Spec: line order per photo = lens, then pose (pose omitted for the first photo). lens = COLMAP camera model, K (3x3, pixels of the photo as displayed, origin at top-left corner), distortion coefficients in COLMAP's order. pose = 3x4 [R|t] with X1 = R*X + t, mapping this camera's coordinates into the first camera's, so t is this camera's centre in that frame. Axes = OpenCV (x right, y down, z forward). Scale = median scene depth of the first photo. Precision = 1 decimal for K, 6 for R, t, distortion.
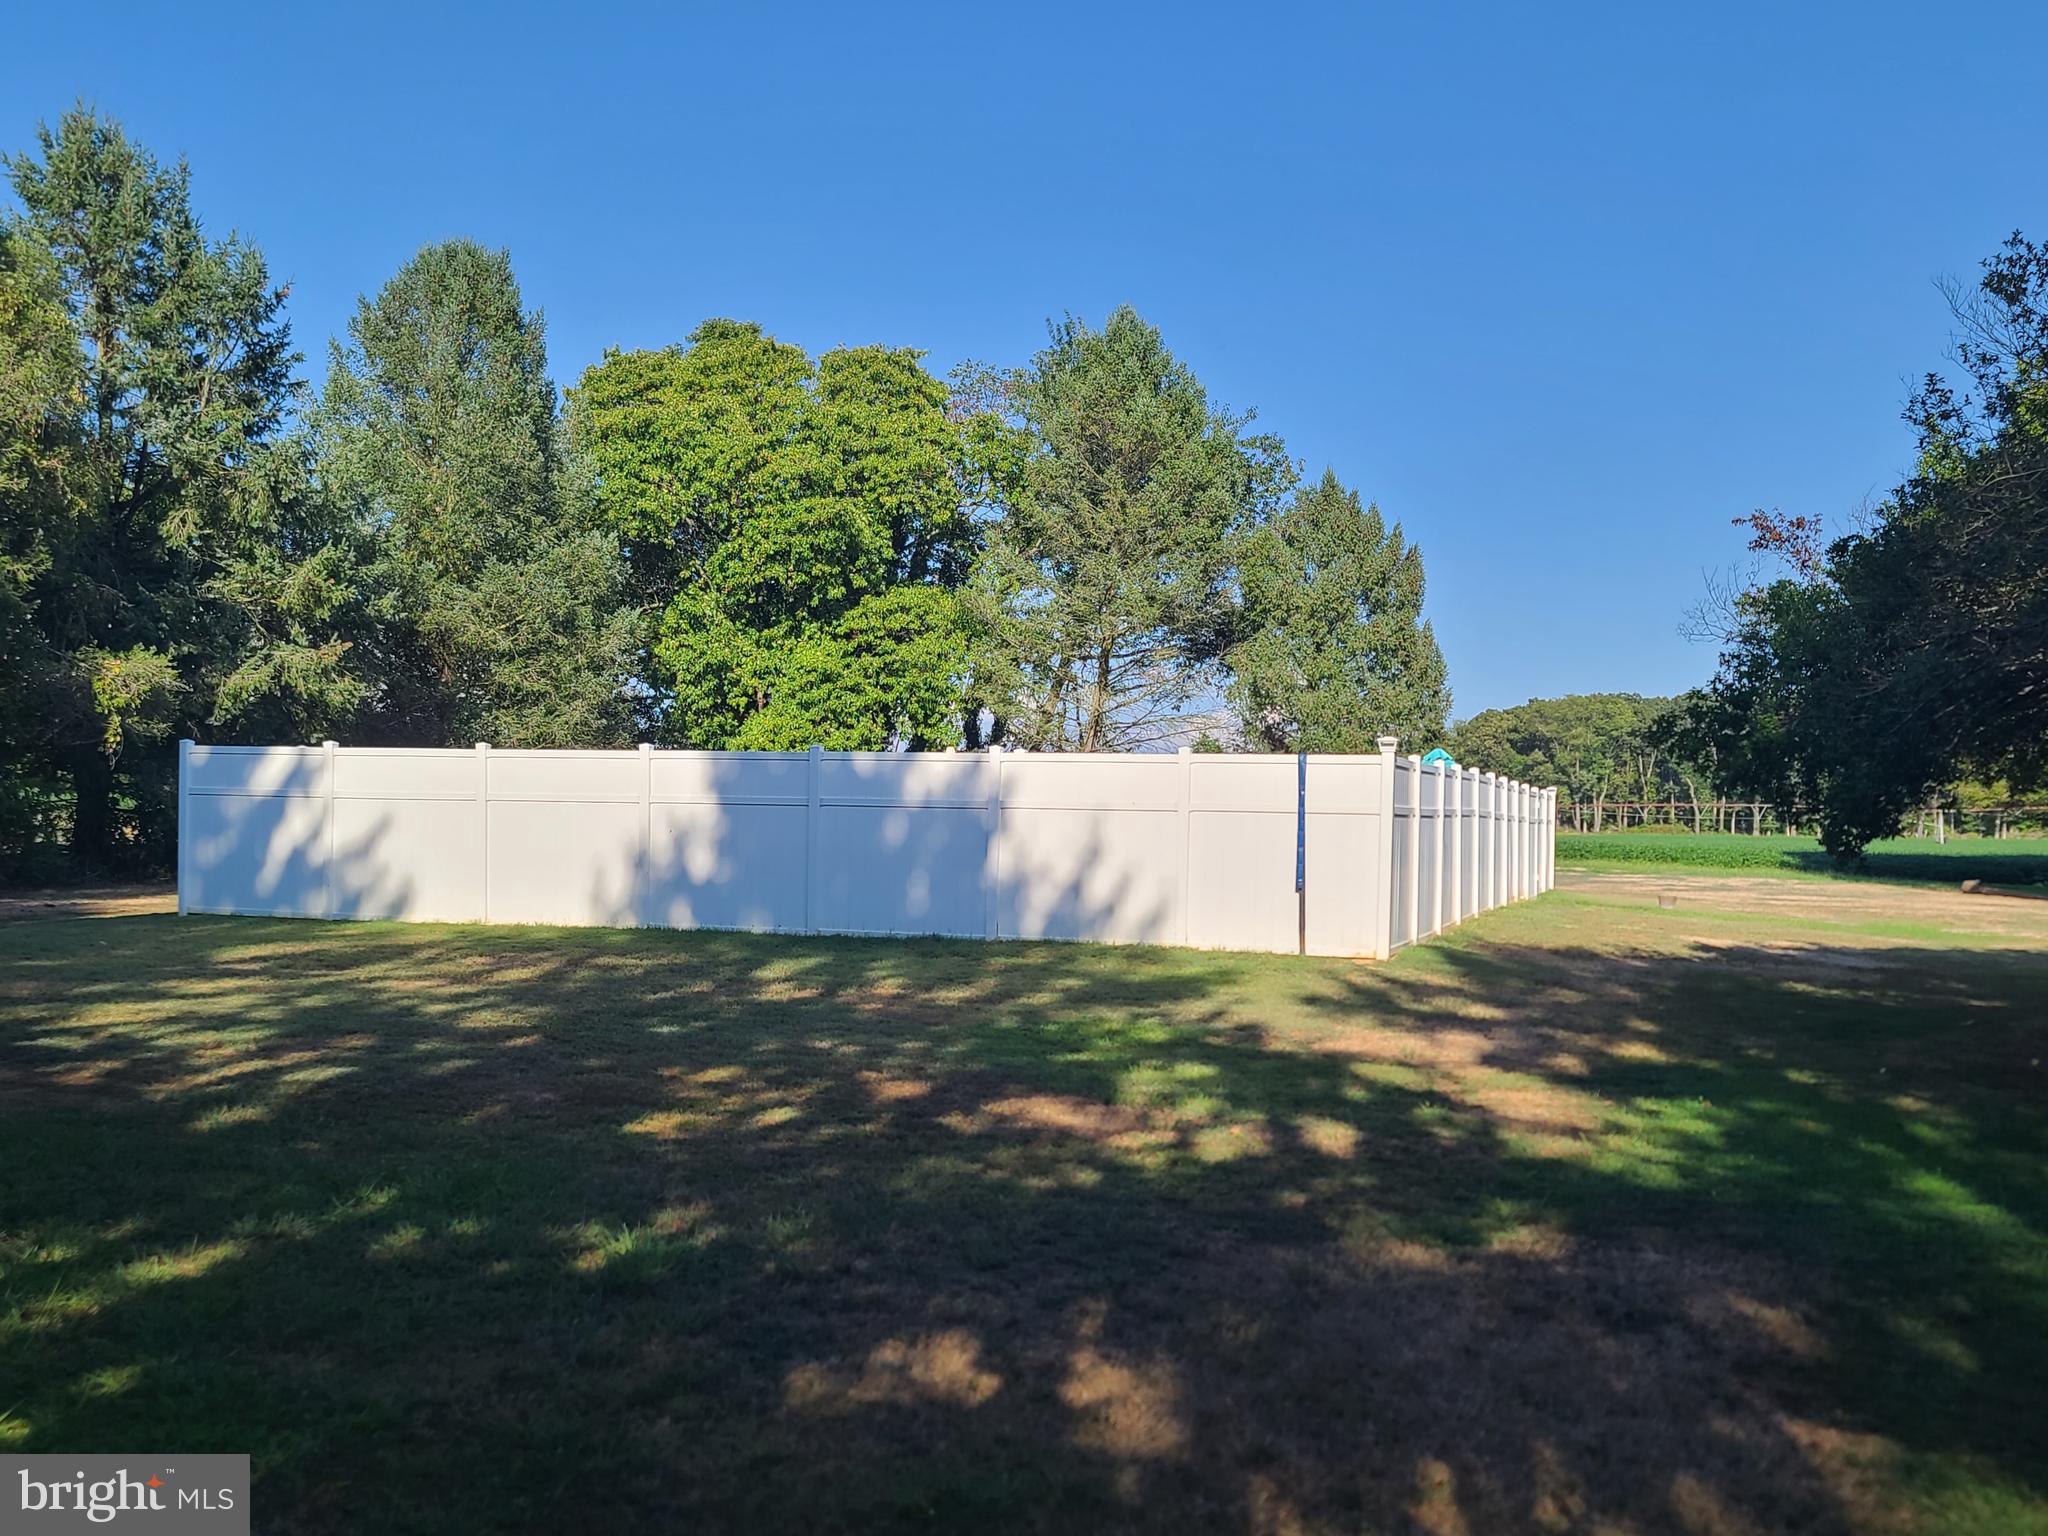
lens RADIAL K [[1986.2, 0, 1033.2], [0, 1986.2, 777.4], [0, 0, 1]] dist [0.052439, 0.000000]
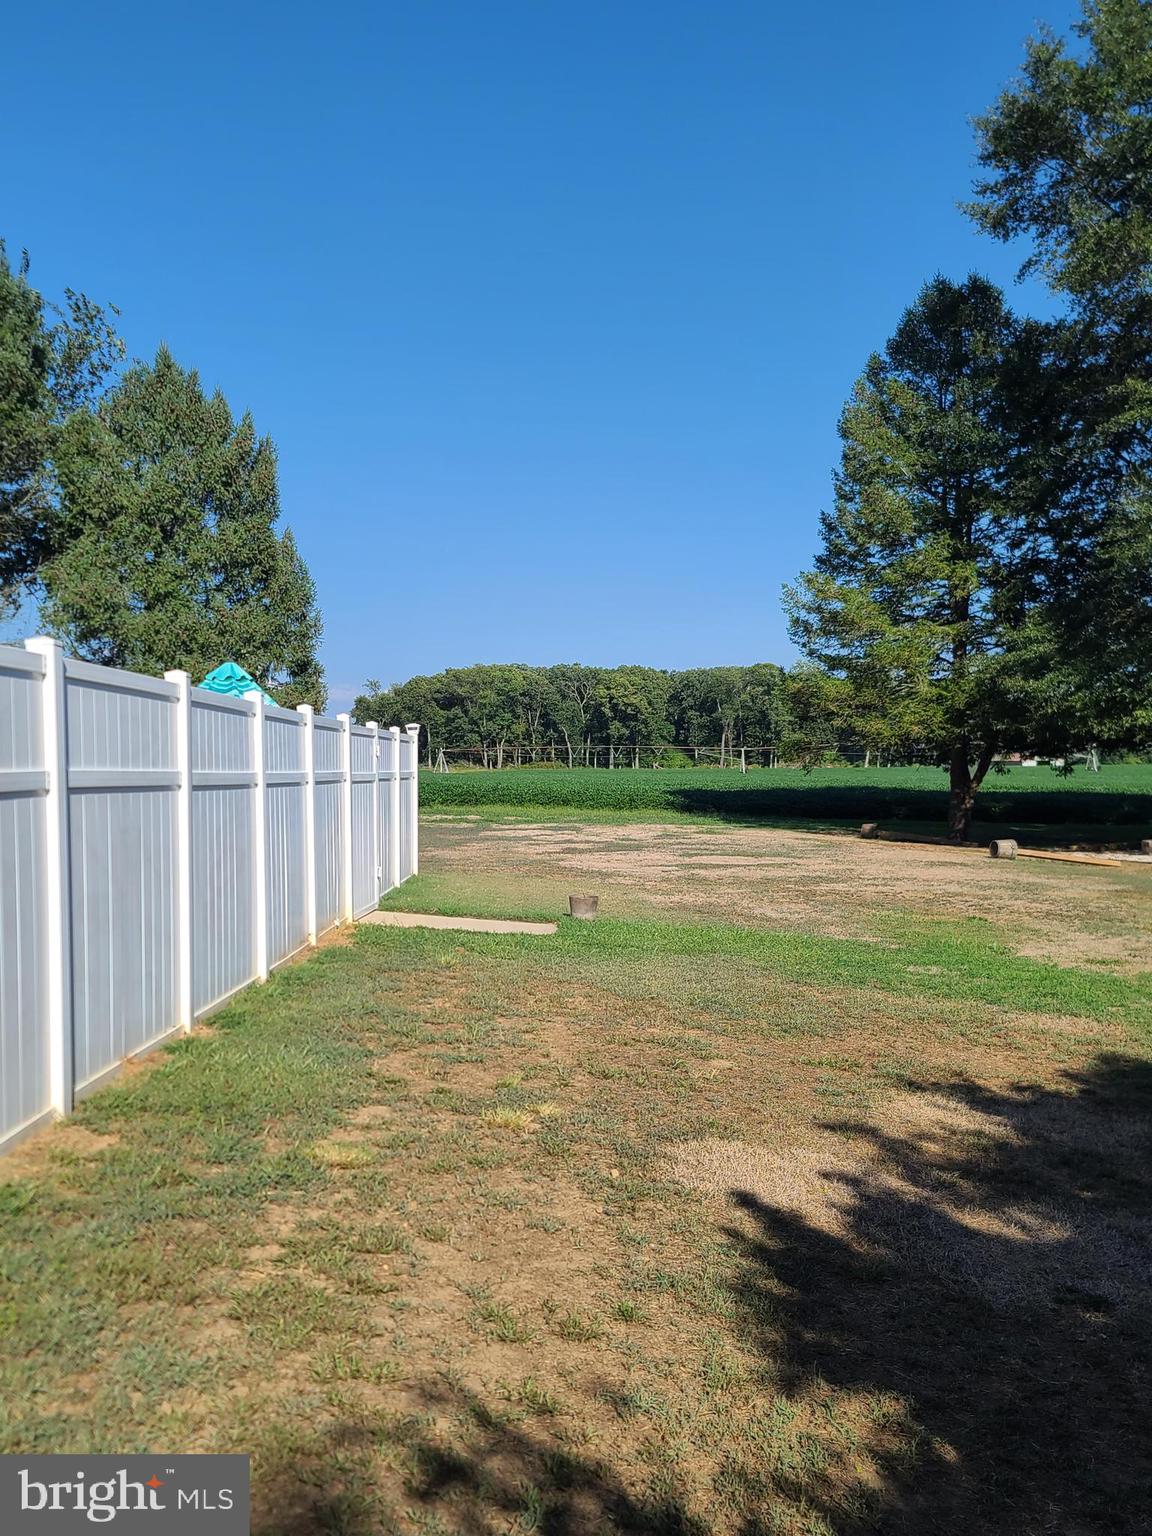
lens RADIAL K [[1489.6, 0, 538.4], [0, 1489.6, 786.4], [0, 0, 1]] dist [0.052439, 0.000000]
pose [[0.954925, -0.023135, 0.295946, 0.092488], [0.012026, 0.999155, 0.039301, 0.003955], [-0.296605, -0.033971, 0.954396, 0.309567]]
